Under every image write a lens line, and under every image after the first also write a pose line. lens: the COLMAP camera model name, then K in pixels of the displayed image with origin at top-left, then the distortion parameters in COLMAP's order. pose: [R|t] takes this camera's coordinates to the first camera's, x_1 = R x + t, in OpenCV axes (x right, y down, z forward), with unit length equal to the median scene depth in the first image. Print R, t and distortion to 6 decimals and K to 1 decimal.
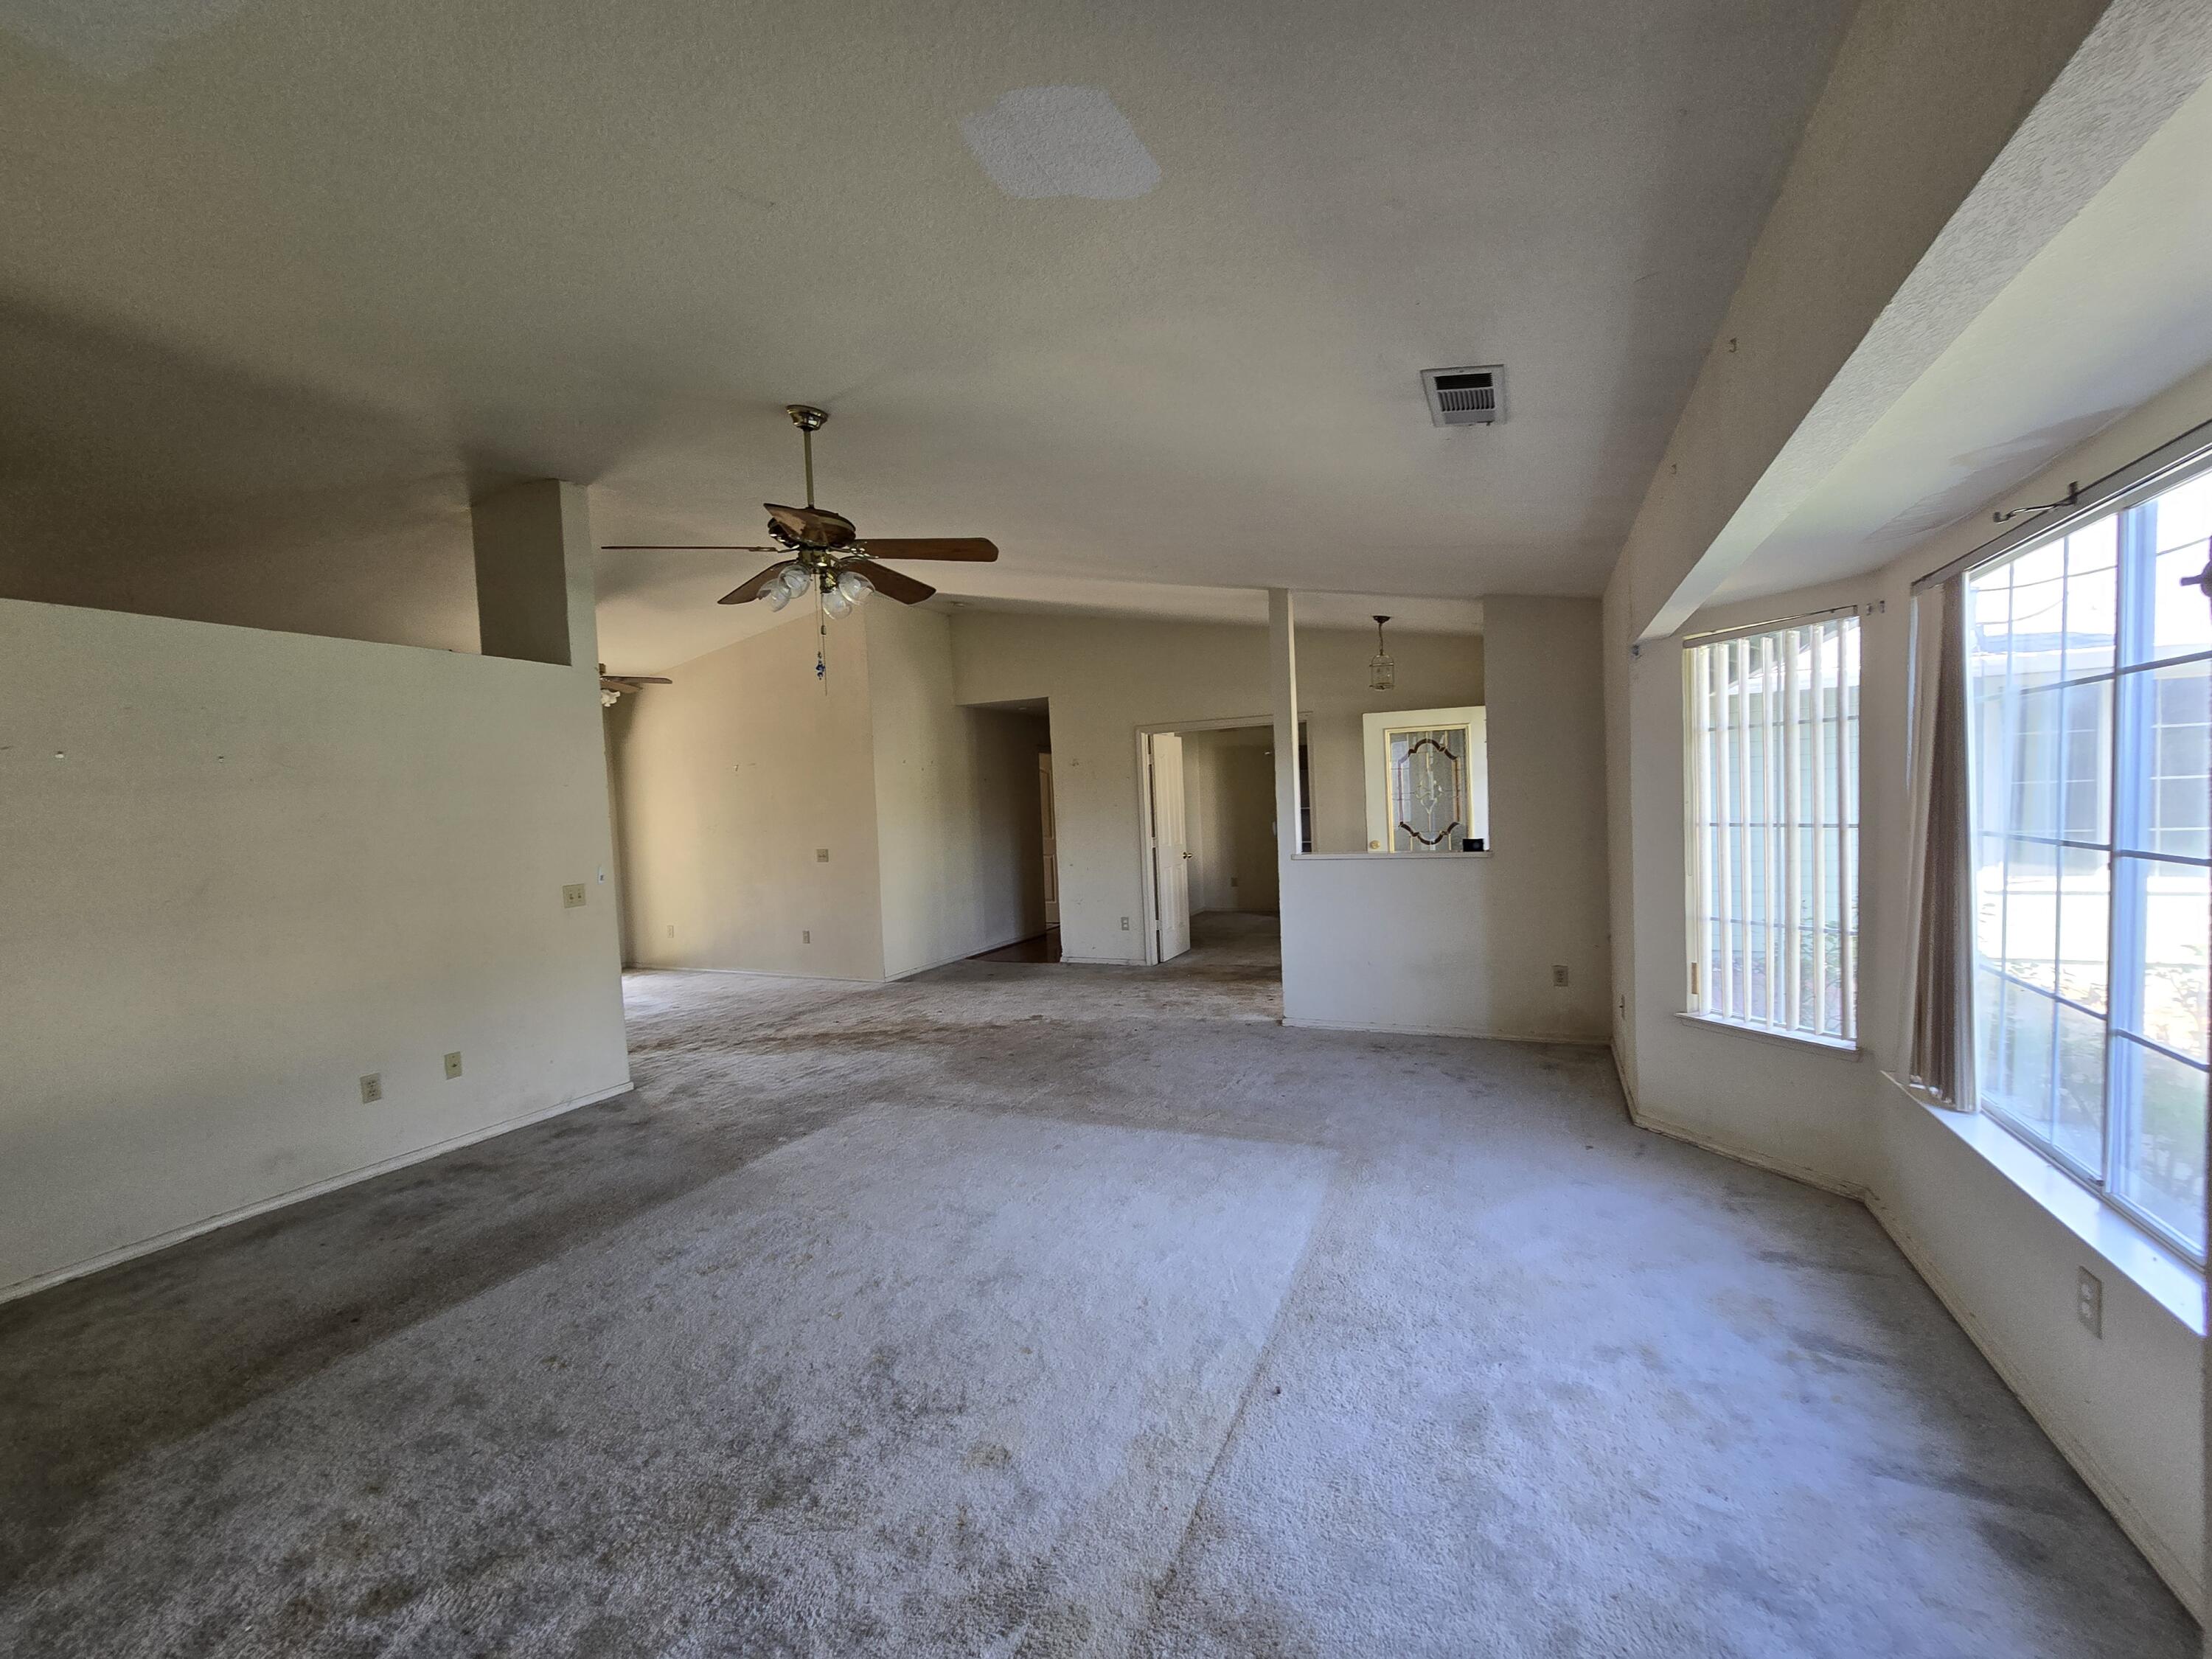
lens RADIAL K [[920.4, 0, 1110.8], [0, 920.4, 840.4], [0, 0, 1]] dist [-0.003913, 0.000791]
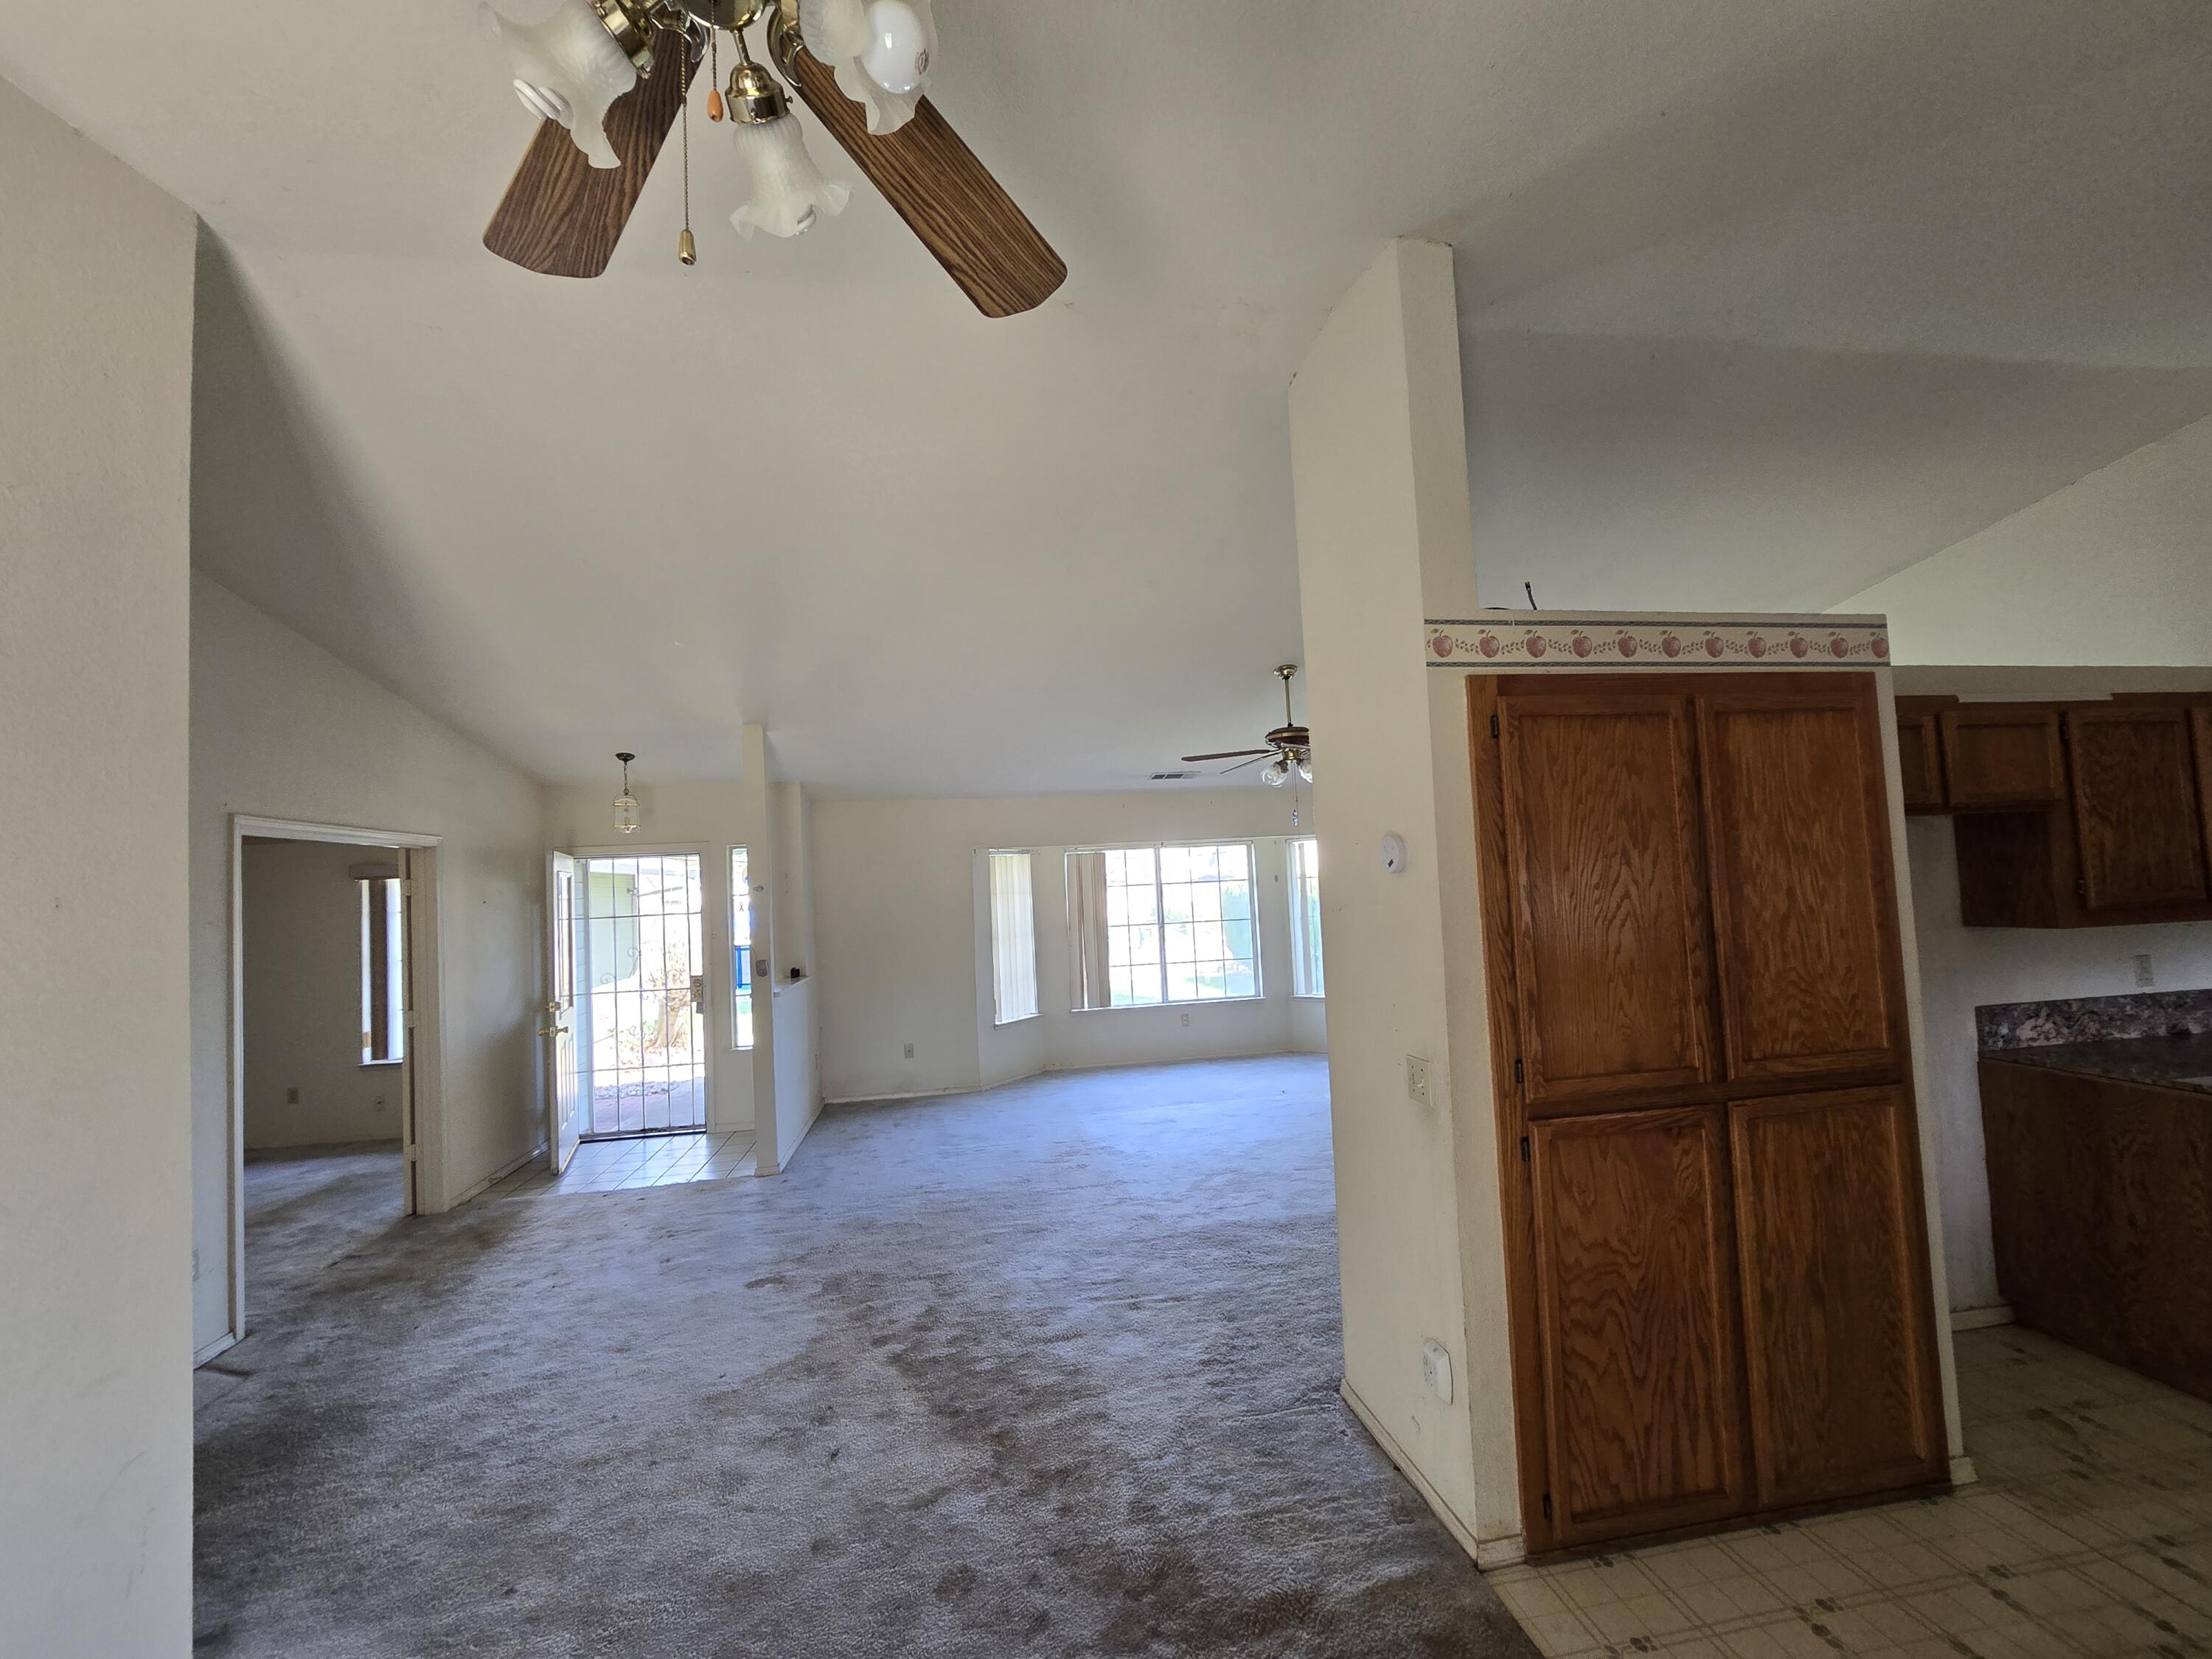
lens RADIAL K [[910.9, 0, 1103.8], [0, 910.9, 845.0], [0, 0, 1]] dist [-0.000844, 0.000383]
pose [[-0.553585, 0.108148, 0.825741, -1.350794], [0.109163, 0.992400, -0.056791, -0.078174], [-0.825607, 0.058701, -0.561184, 2.032773]]
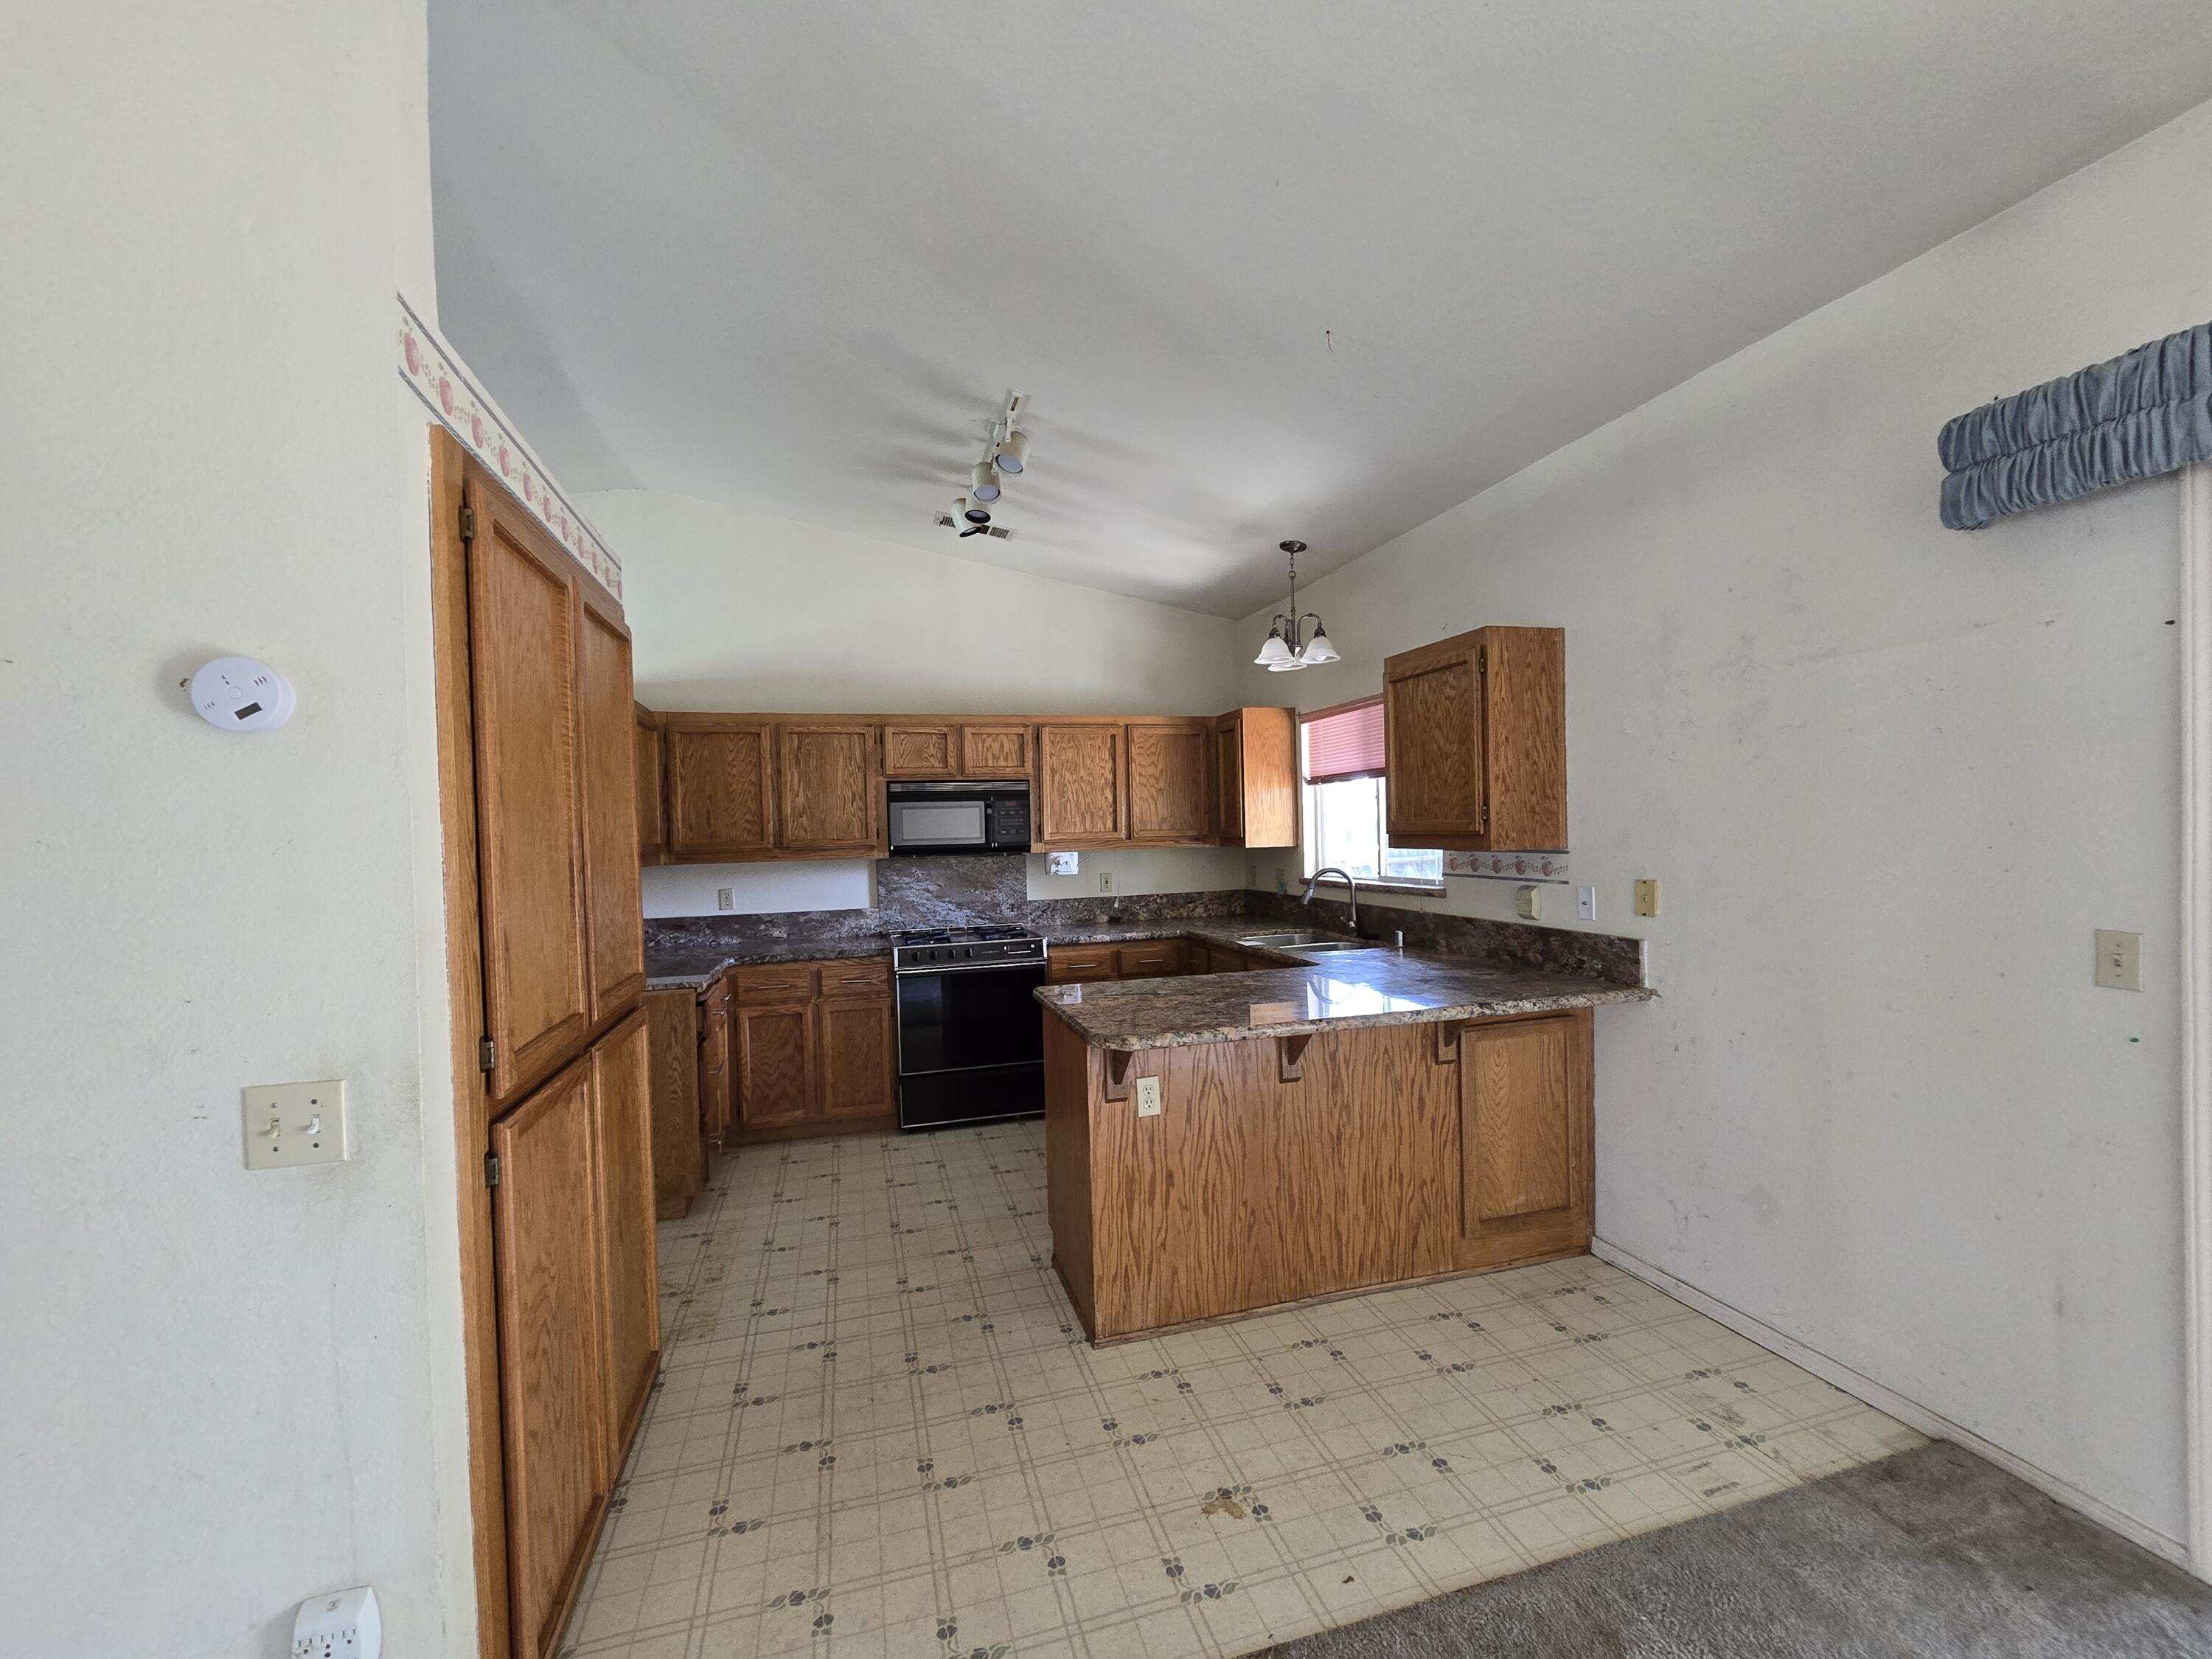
lens RADIAL K [[910.9, 0, 1103.8], [0, 910.9, 845.0], [0, 0, 1]] dist [-0.000844, 0.000383]
pose [[-0.759777, 0.076538, -0.645663, -0.928860], [0.030676, 0.996161, 0.081990, -0.048170], [0.649460, 0.042488, -0.759208, 1.946792]]
